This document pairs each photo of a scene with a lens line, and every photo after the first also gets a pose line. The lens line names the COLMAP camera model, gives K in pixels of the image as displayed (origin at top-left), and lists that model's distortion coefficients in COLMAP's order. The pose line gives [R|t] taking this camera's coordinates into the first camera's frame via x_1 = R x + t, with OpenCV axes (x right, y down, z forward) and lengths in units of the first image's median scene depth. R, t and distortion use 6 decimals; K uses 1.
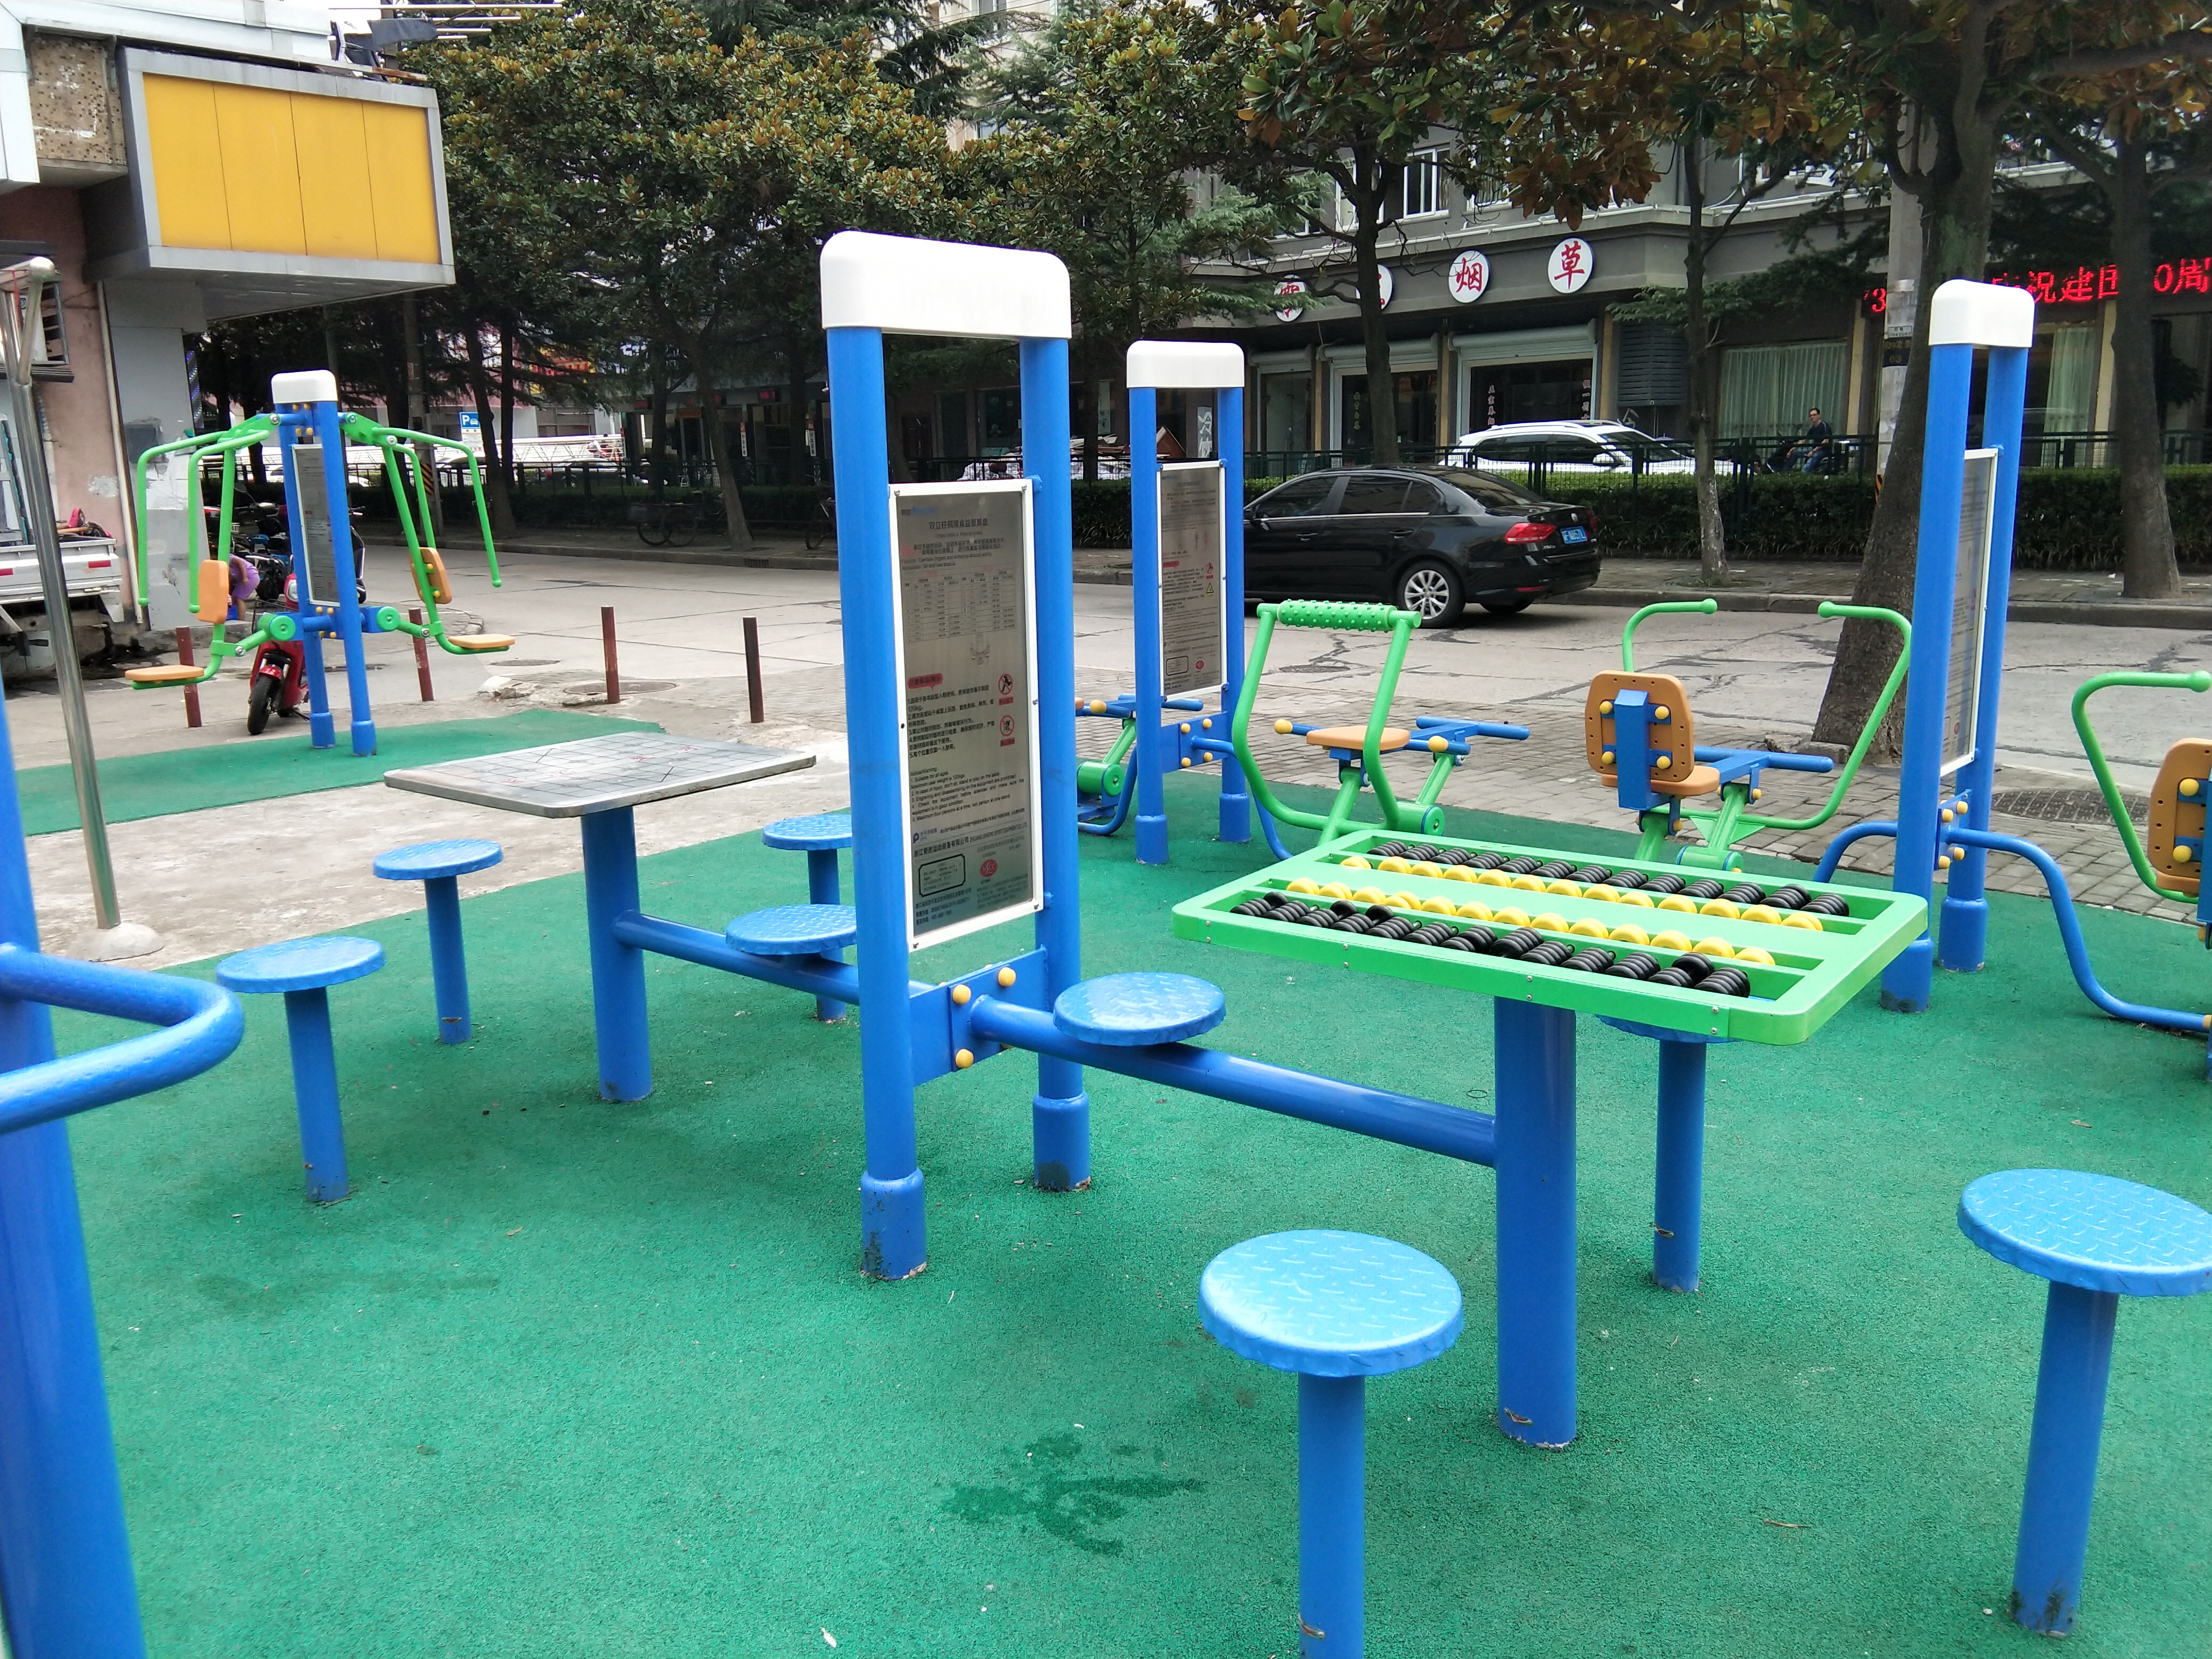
lens RADIAL K [[1773.7, 0, 1104.9], [0, 1773.7, 804.0], [0, 0, 1]] dist [0.131672, -0.221163]
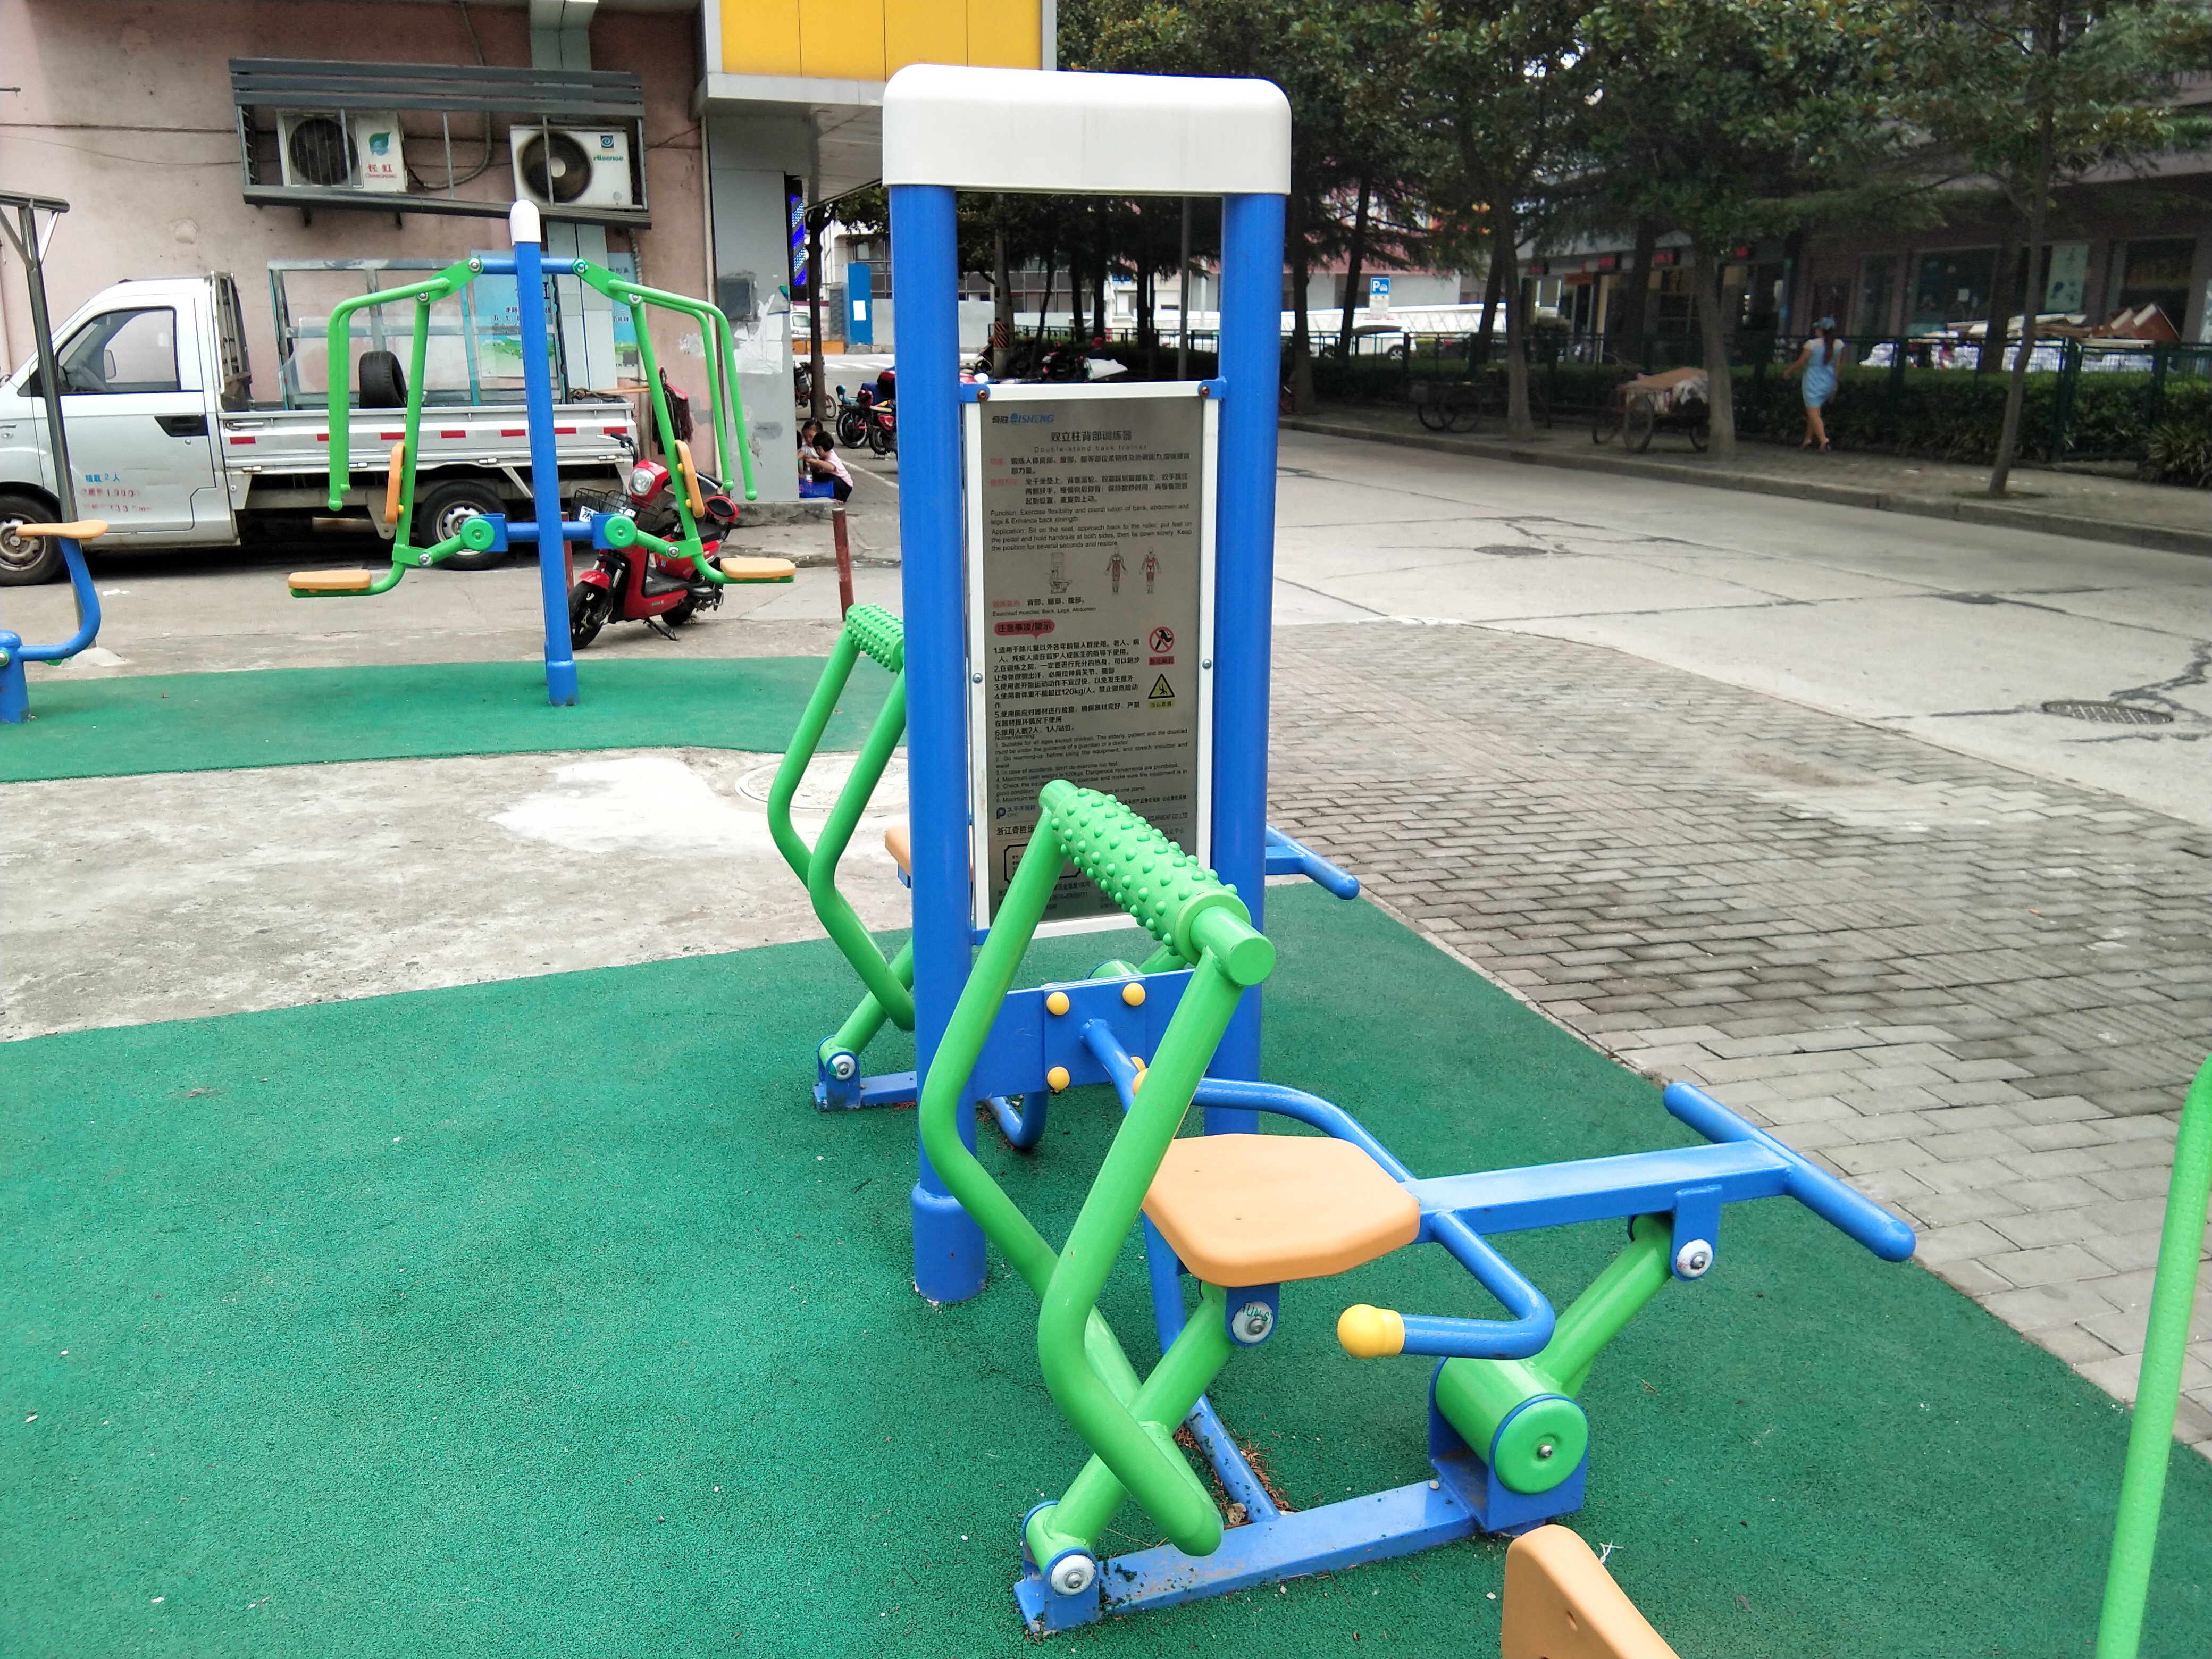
lens RADIAL K [[1787.7, 0, 1103.8], [0, 1787.7, 814.6], [0, 0, 1]] dist [0.086914, -0.124265]
pose [[0.867473, 0.159884, -0.471091, 0.077041], [-0.124991, 0.986619, 0.104689, -0.040889], [0.481526, -0.031932, 0.875850, 0.189506]]
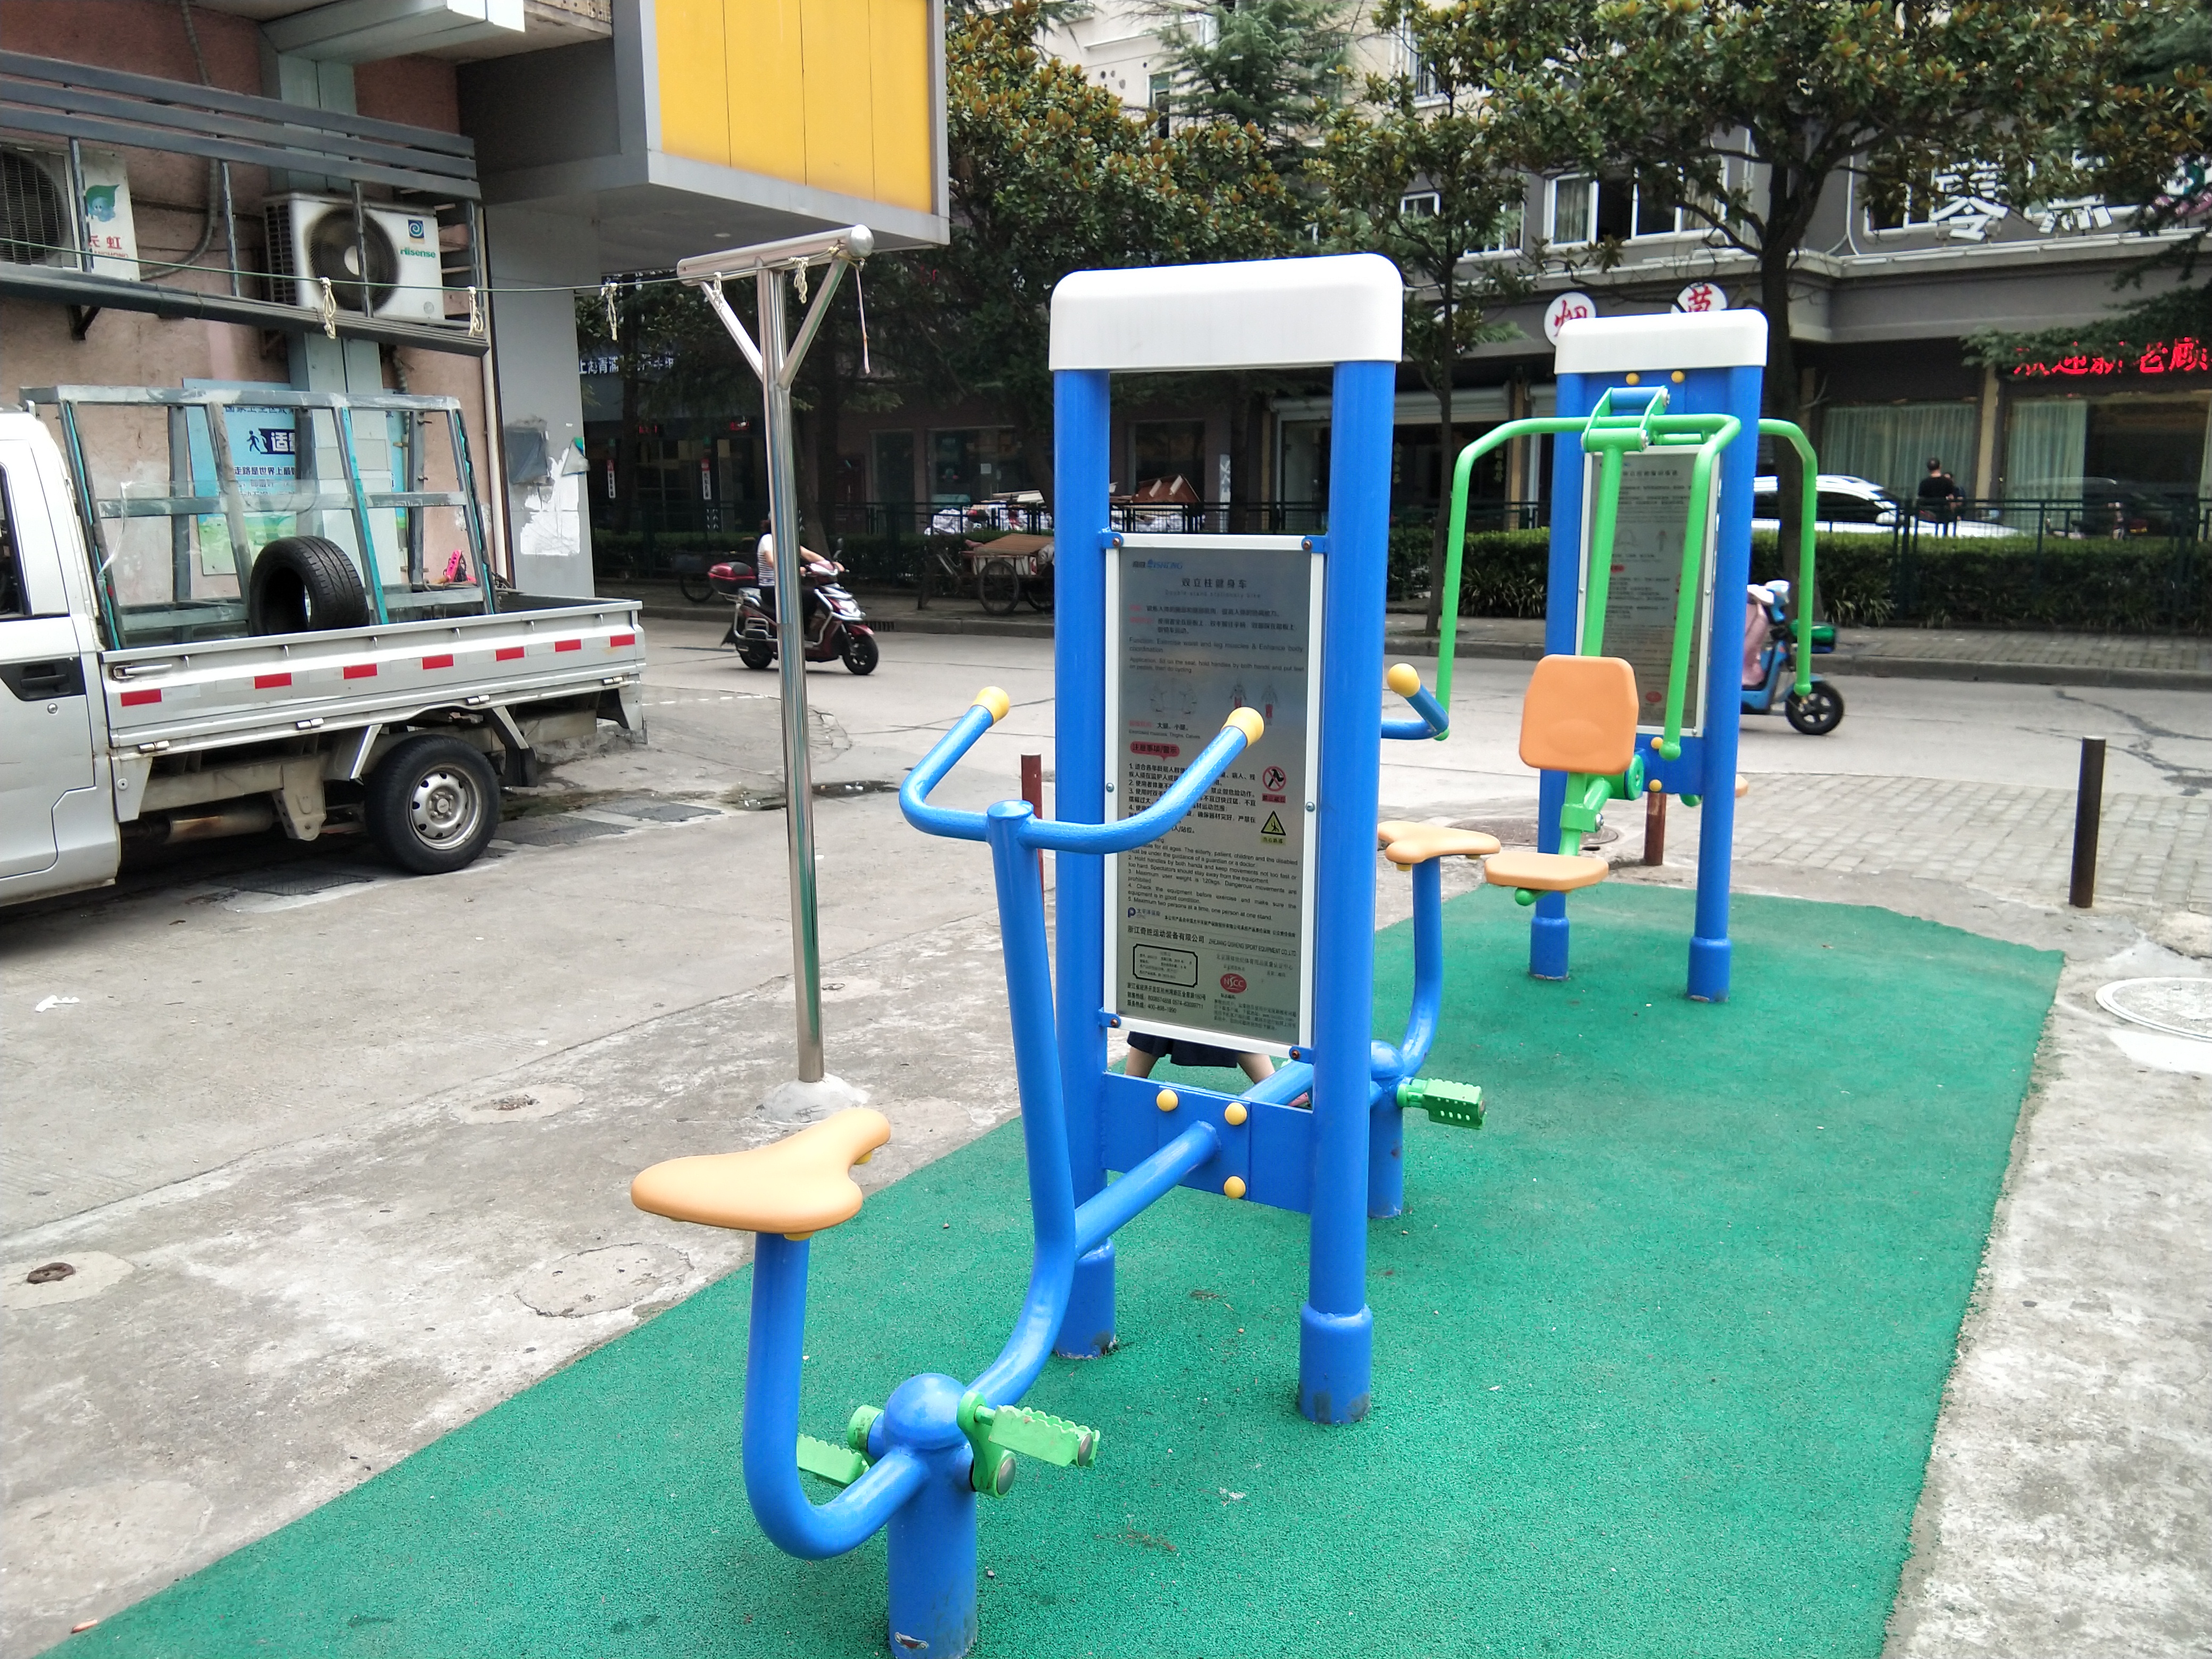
lens RADIAL K [[1787.7, 0, 1103.8], [0, 1787.7, 814.6], [0, 0, 1]] dist [0.086914, -0.124265]
pose [[0.981878, -0.011468, 0.189168, -0.313301], [0.016367, 0.999569, -0.024352, -0.032825], [-0.188807, 0.027007, 0.981643, 0.215709]]
